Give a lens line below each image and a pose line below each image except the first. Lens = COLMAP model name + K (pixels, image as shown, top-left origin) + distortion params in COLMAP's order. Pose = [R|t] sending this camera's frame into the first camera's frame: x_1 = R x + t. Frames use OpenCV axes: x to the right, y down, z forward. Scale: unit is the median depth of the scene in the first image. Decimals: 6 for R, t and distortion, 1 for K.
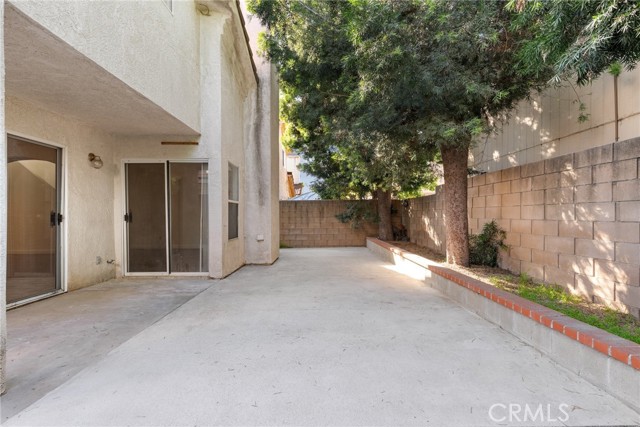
lens RADIAL K [[296.6, 0, 322.6], [0, 296.6, 212.0], [0, 0, 1]] dist [0.020509, 0.000070]
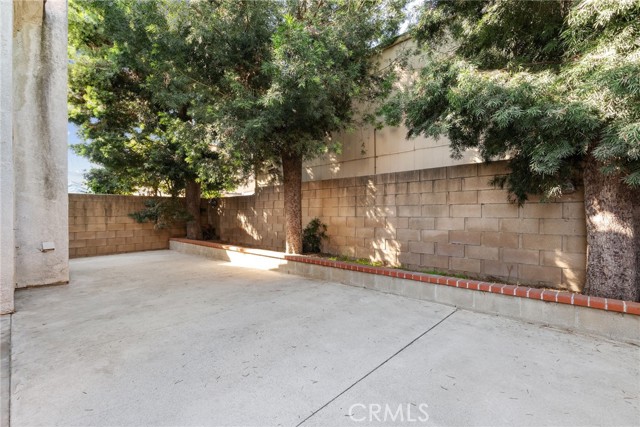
lens RADIAL K [[296.6, 0, 321.9], [0, 296.6, 212.8], [0, 0, 1]] dist [0.020509, 0.000070]
pose [[0.682588, 0.002608, 0.730799, -0.474616], [-0.006658, 0.999974, 0.002651, 0.005612], [-0.730774, -0.006675, 0.682587, 0.104142]]
